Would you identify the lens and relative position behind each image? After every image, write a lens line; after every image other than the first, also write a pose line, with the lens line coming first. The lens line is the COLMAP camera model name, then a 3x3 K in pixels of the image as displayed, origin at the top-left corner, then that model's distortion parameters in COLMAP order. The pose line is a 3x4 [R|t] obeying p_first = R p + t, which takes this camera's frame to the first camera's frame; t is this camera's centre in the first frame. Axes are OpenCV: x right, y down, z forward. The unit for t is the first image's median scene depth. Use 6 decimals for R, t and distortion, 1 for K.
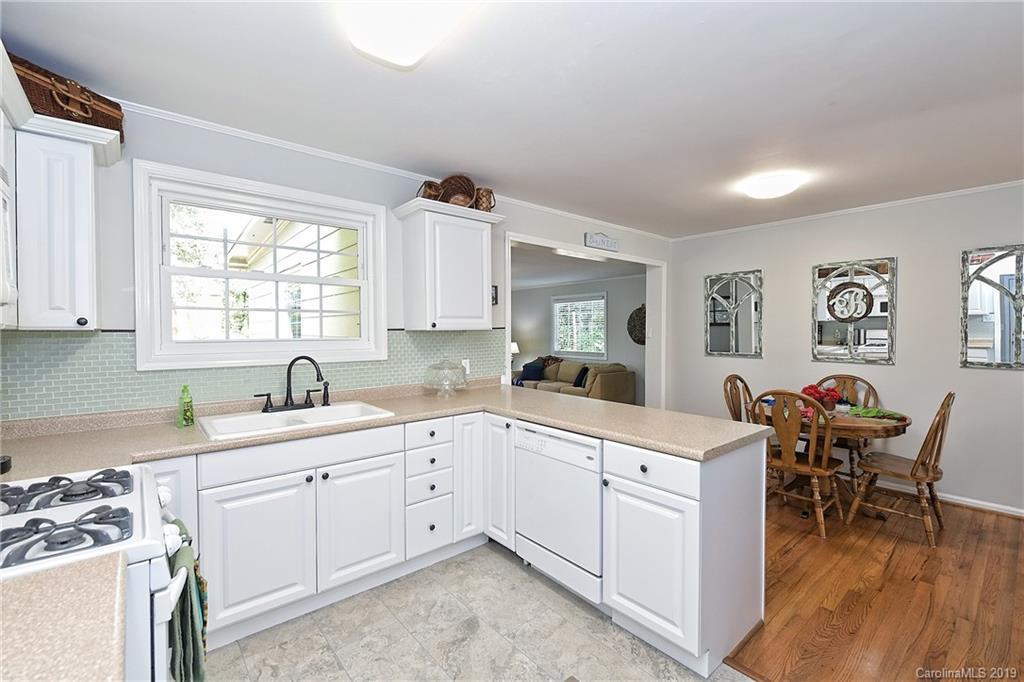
lens RADIAL K [[434.5, 0, 514.1], [0, 434.5, 337.3], [0, 0, 1]] dist [-0.002761, -0.002054]
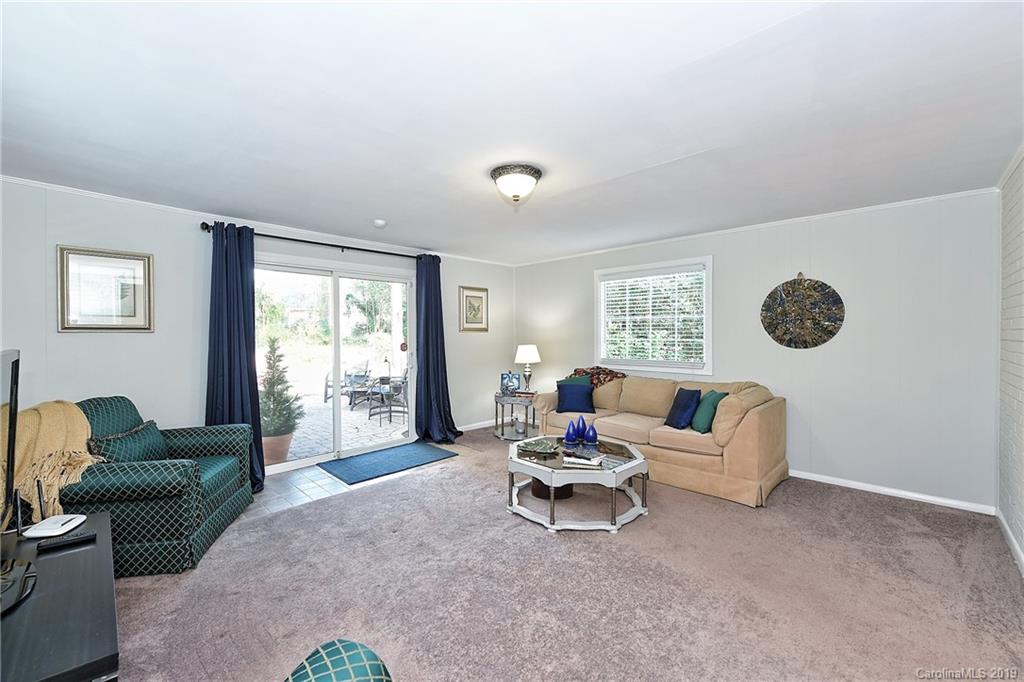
lens RADIAL K [[410.4, 0, 515.2], [0, 410.4, 336.6], [0, 0, 1]] dist [-0.000759, -0.002157]
pose [[0.994397, -0.002516, 0.105682, -0.195436], [0.003416, 0.999959, -0.008334, 0.010686], [-0.105656, 0.008649, 0.994365, 0.944742]]
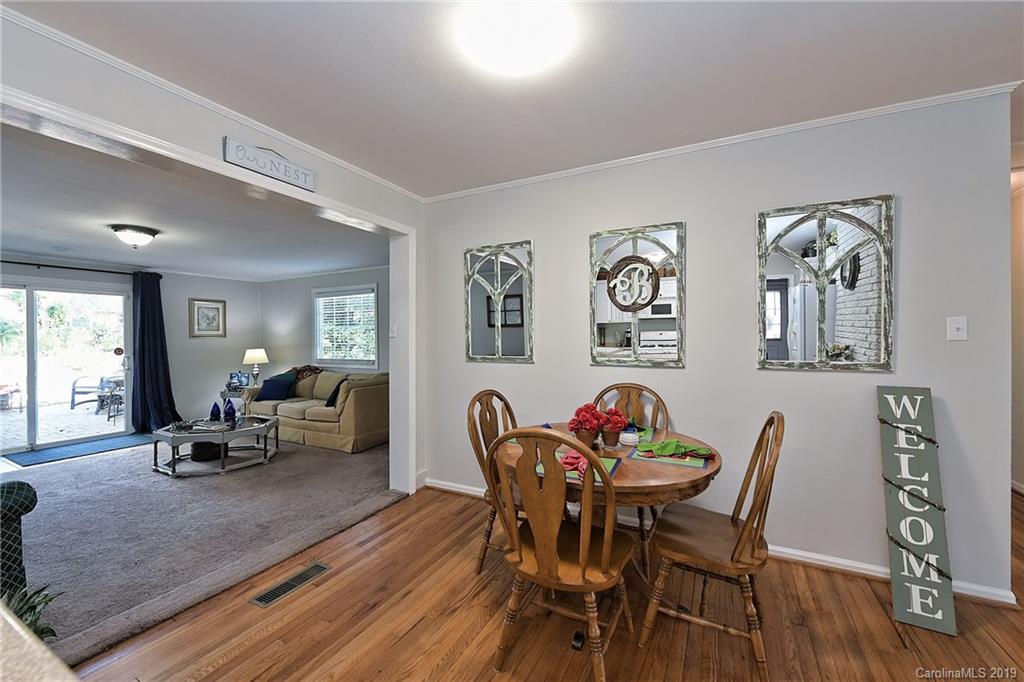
lens RADIAL K [[404.7, 0, 512.4], [0, 404.7, 338.8], [0, 0, 1]] dist [0.001399, -0.000209]
pose [[0.925242, -0.004305, 0.379353, 0.308822], [0.010027, 0.999864, -0.013110, 0.018002], [-0.379245, 0.015934, 0.925159, 0.422565]]
